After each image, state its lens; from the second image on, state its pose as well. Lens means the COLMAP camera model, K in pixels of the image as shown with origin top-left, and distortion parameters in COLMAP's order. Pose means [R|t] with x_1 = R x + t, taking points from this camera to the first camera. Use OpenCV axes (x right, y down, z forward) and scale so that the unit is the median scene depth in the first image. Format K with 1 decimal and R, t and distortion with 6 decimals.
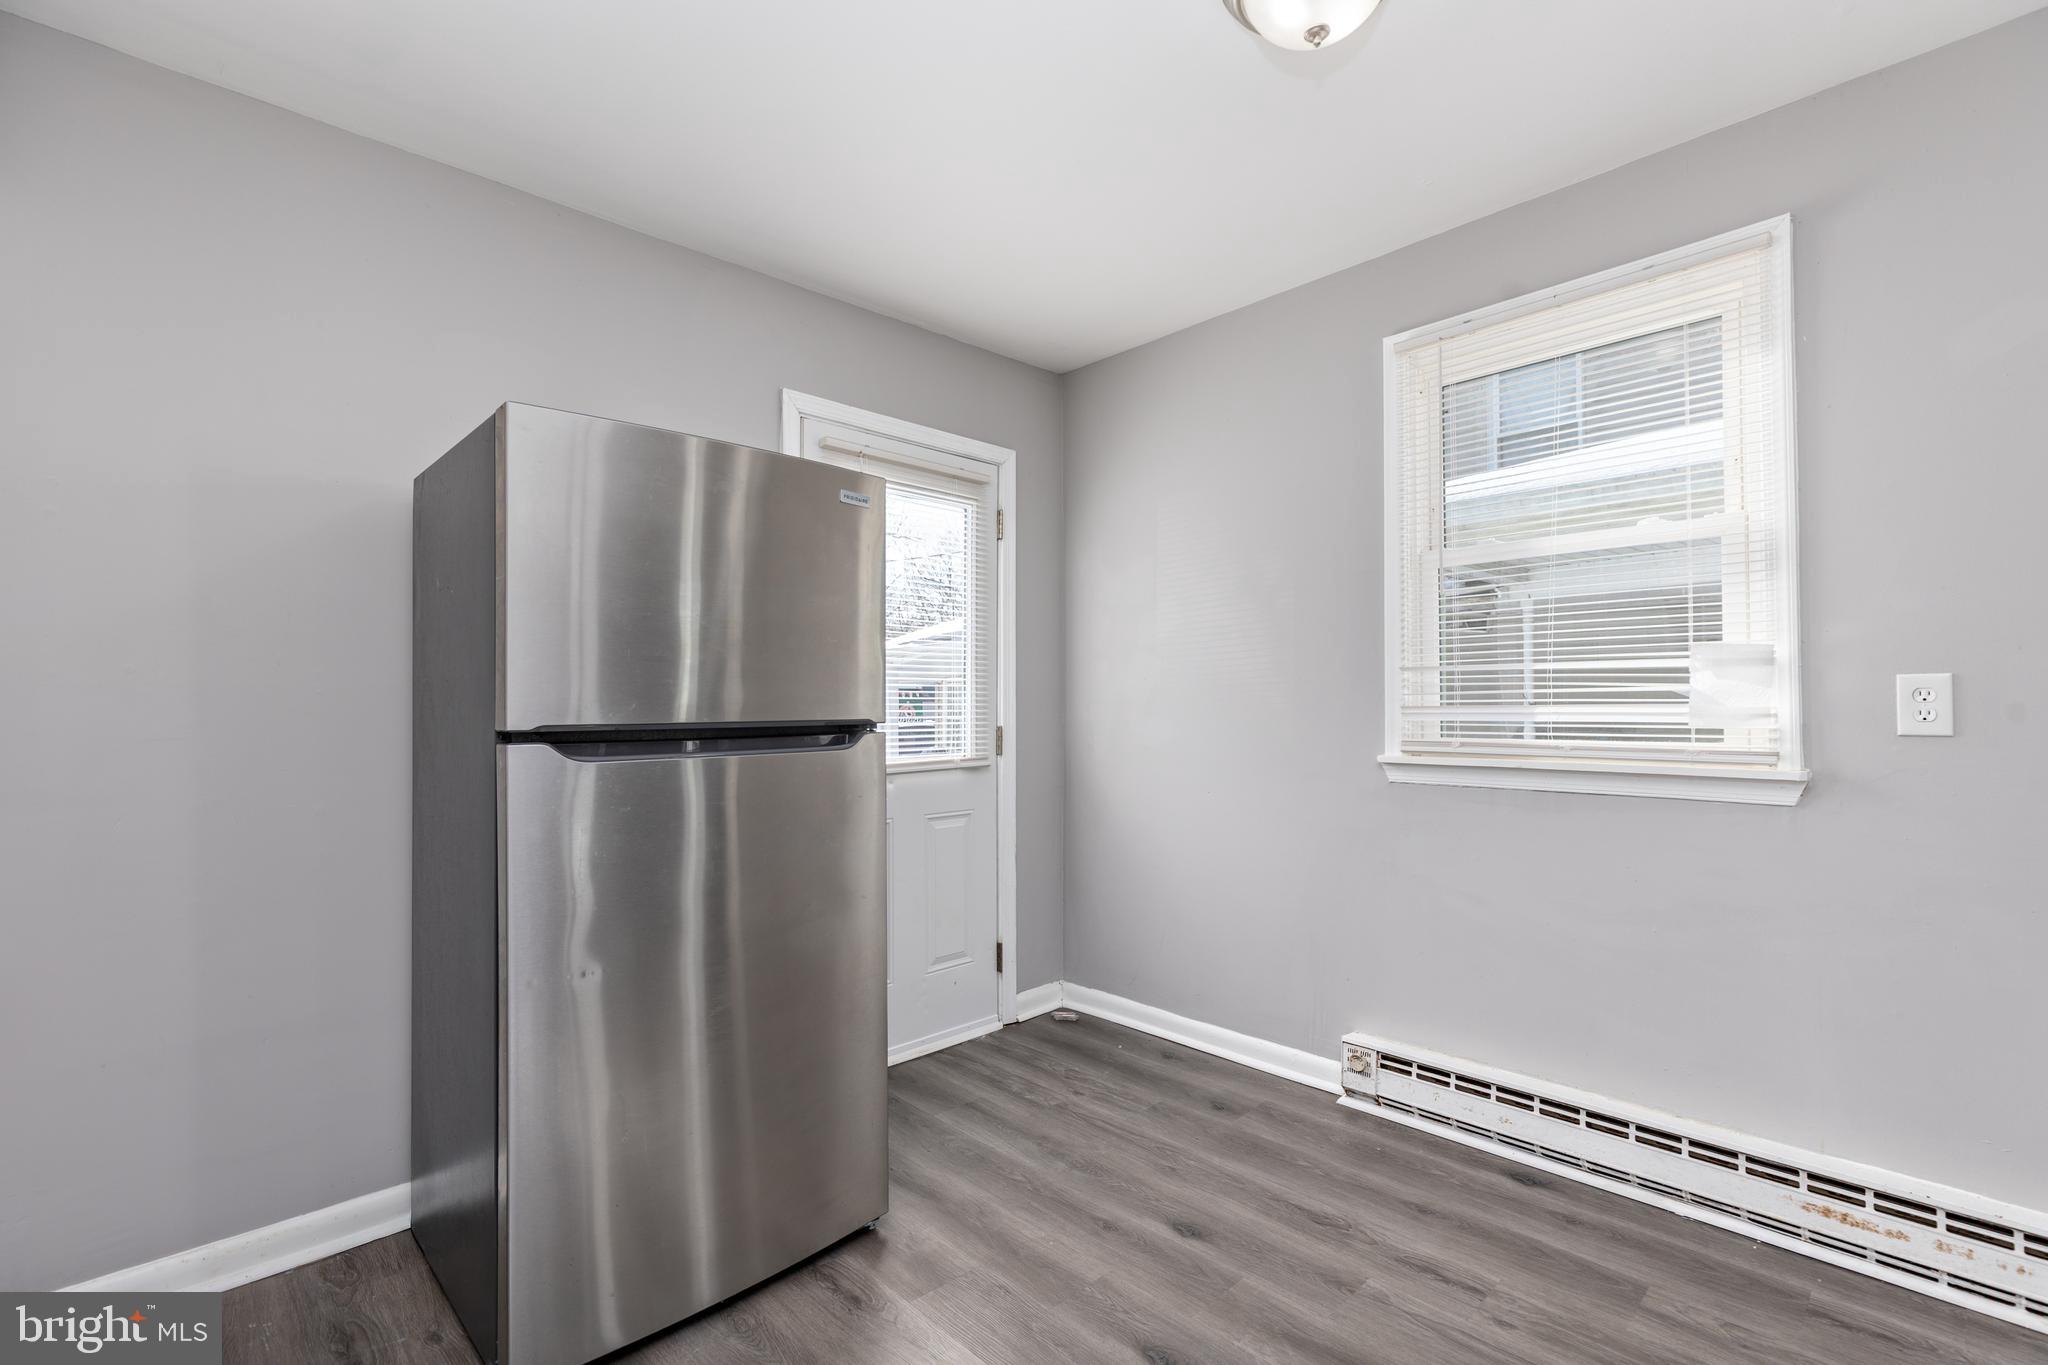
lens RADIAL K [[923.8, 0, 1039.6], [0, 923.8, 693.7], [0, 0, 1]] dist [0.019972, -0.000451]
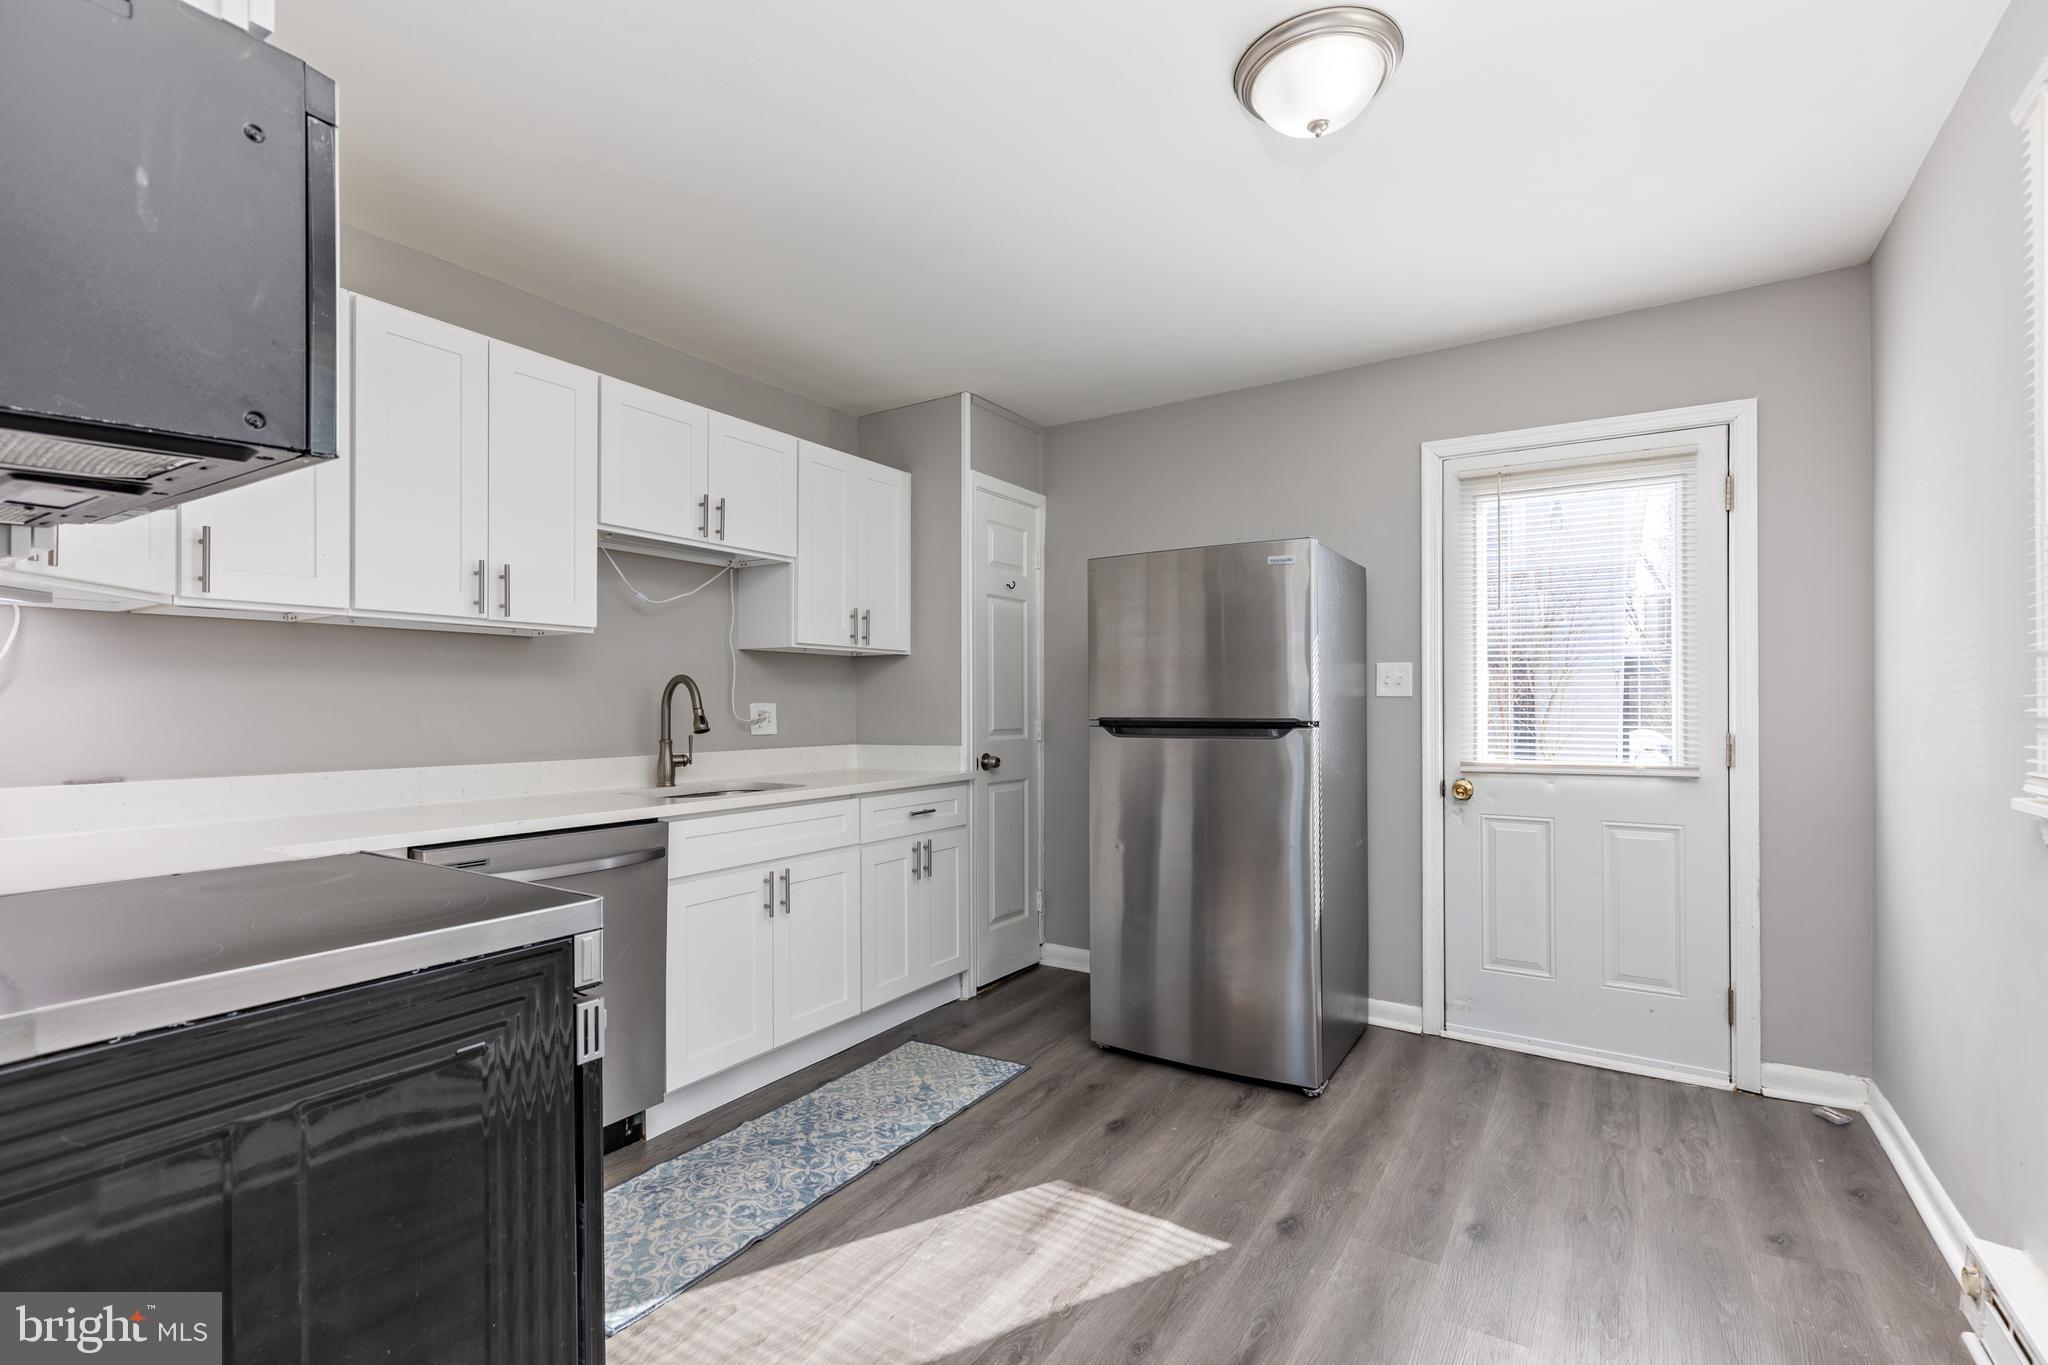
lens RADIAL K [[923.8, 0, 1039.6], [0, 923.8, 693.7], [0, 0, 1]] dist [0.019972, -0.000451]
pose [[0.239216, -0.007341, -0.970939, 0.686043], [0.012699, 0.999910, -0.004432, -0.004860], [0.970883, -0.011269, 0.239287, 0.201391]]
